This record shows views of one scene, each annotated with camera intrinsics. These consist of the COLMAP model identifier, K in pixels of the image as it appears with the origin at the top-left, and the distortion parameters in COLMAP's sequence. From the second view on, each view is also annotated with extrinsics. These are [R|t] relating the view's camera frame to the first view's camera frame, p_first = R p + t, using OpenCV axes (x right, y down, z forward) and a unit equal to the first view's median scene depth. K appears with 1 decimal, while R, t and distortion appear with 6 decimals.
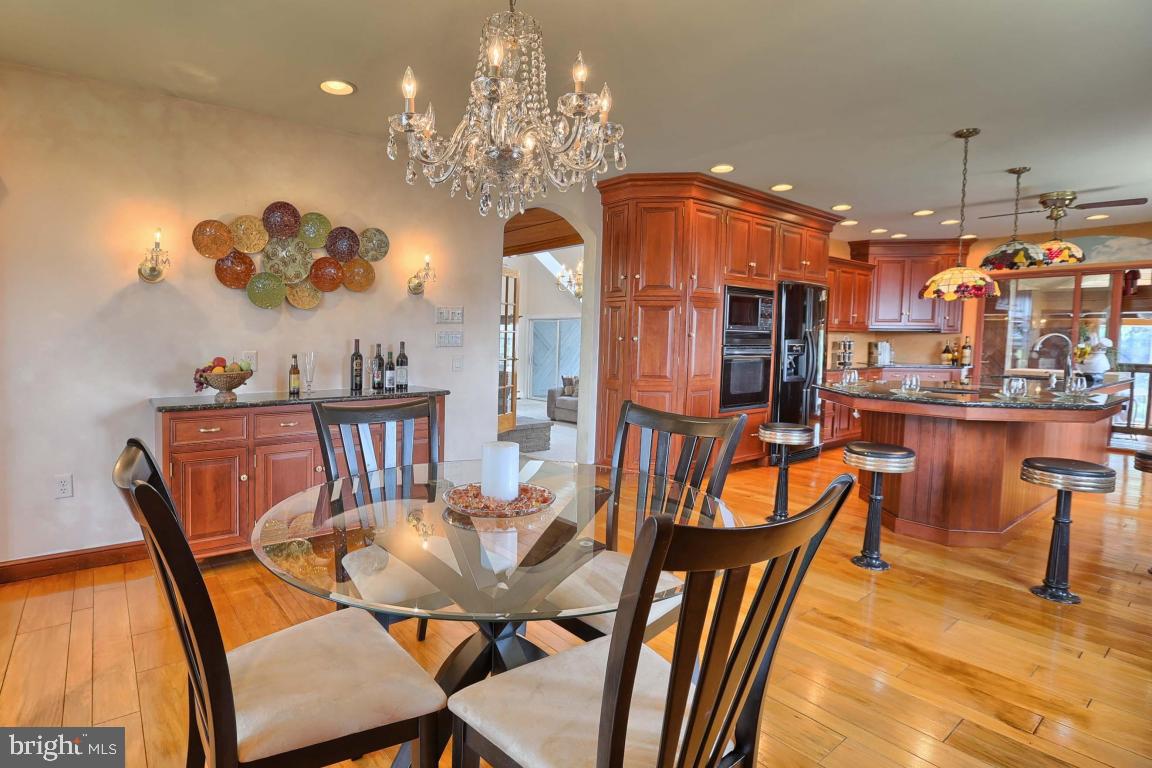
lens RADIAL K [[569.4, 0, 512.5], [0, 569.4, 361.2], [0, 0, 1]] dist [-0.045554, 0.013667]
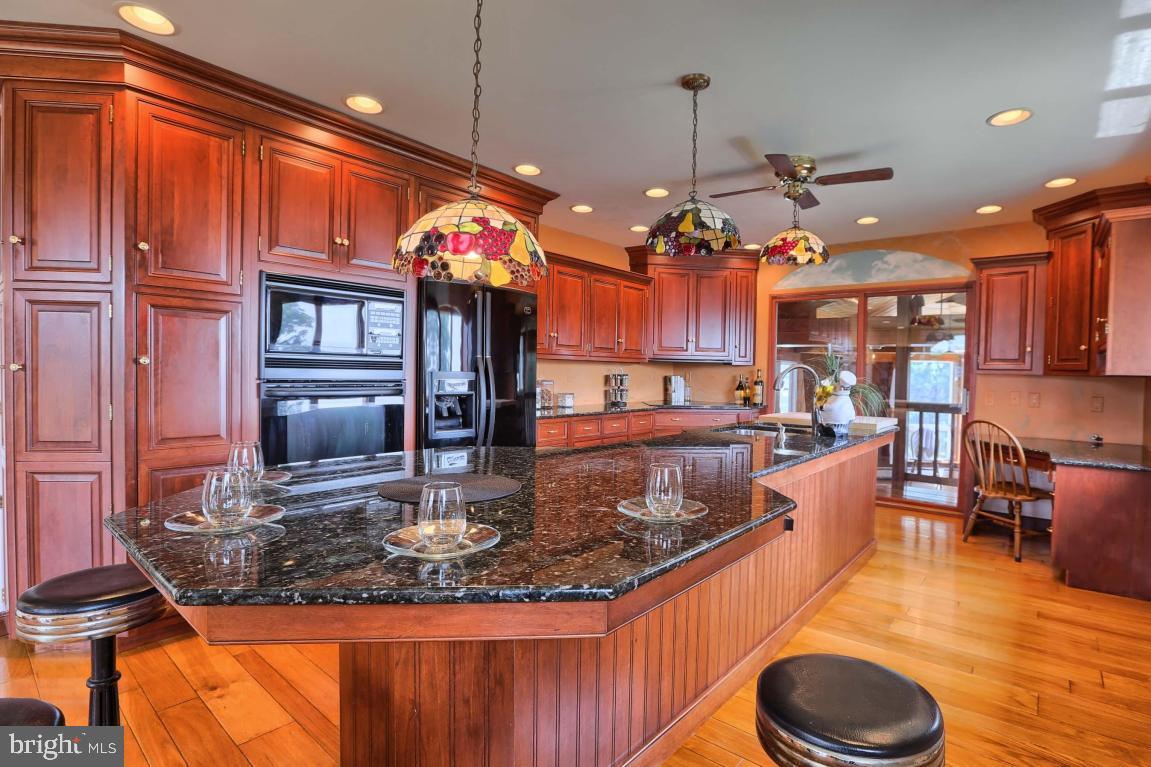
lens RADIAL K [[568.9, 0, 607.0], [0, 568.9, 384.6], [0, 0, 1]] dist [-0.045554, 0.013667]
pose [[0.958671, 0.001683, 0.284512, 0.479993], [0.003346, 0.999847, -0.017187, -0.011744], [-0.284497, 0.017428, 0.958518, 0.338296]]
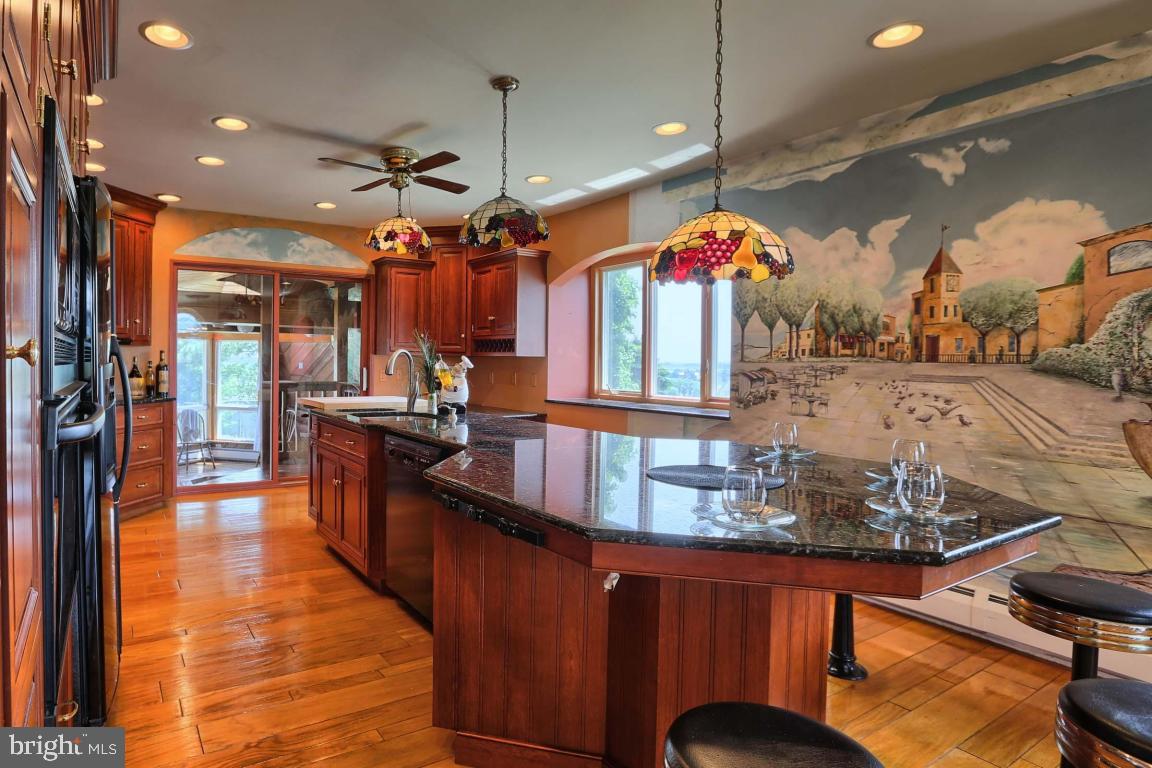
lens RADIAL K [[634.3, 0, 473.9], [0, 634.3, 381.3], [0, 0, 1]] dist [-0.045497, 0.015782]
pose [[0.097247, -0.042565, 0.994350, 0.150764], [0.032884, 0.998677, 0.039534, -0.032827], [-0.994717, 0.028853, 0.098518, 0.713888]]
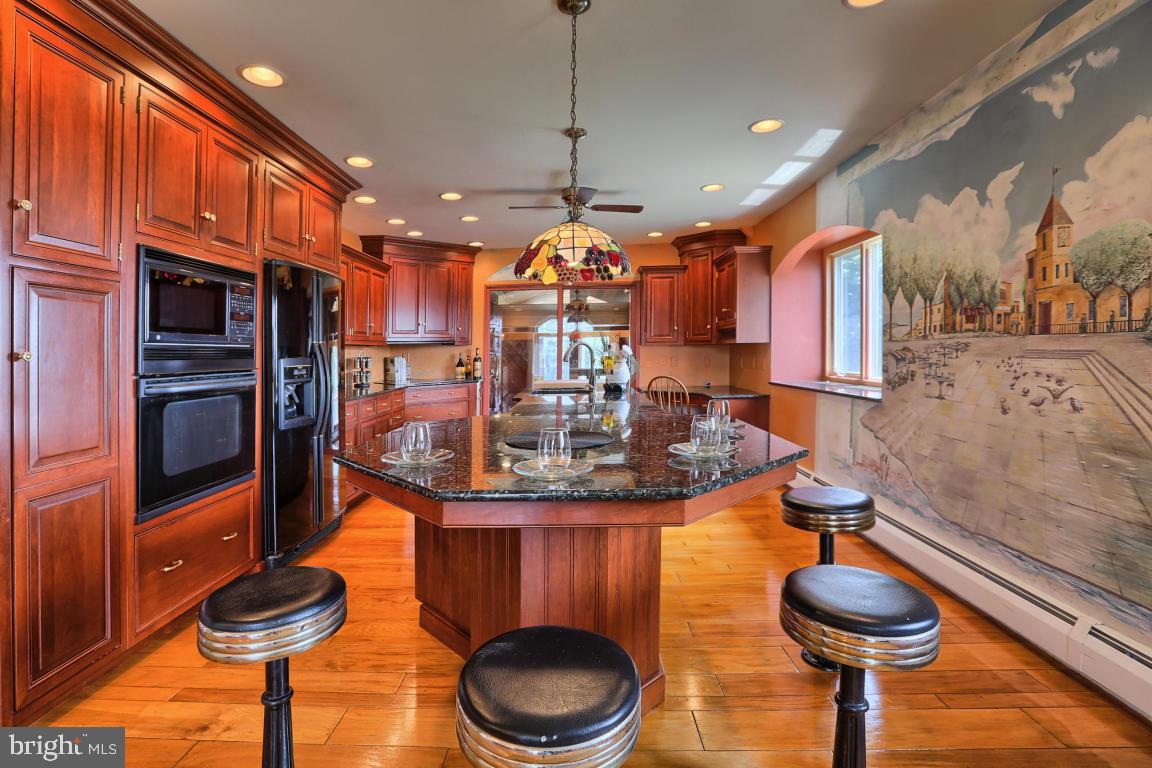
lens RADIAL K [[536.9, 0, 560.9], [0, 536.9, 356.8], [0, 0, 1]] dist [-0.040456, 0.011668]
pose [[0.608461, -0.029468, 0.793036, 0.216468], [0.060758, 0.998107, -0.009529, -0.016282], [-0.791254, 0.053981, 0.609100, 0.416537]]
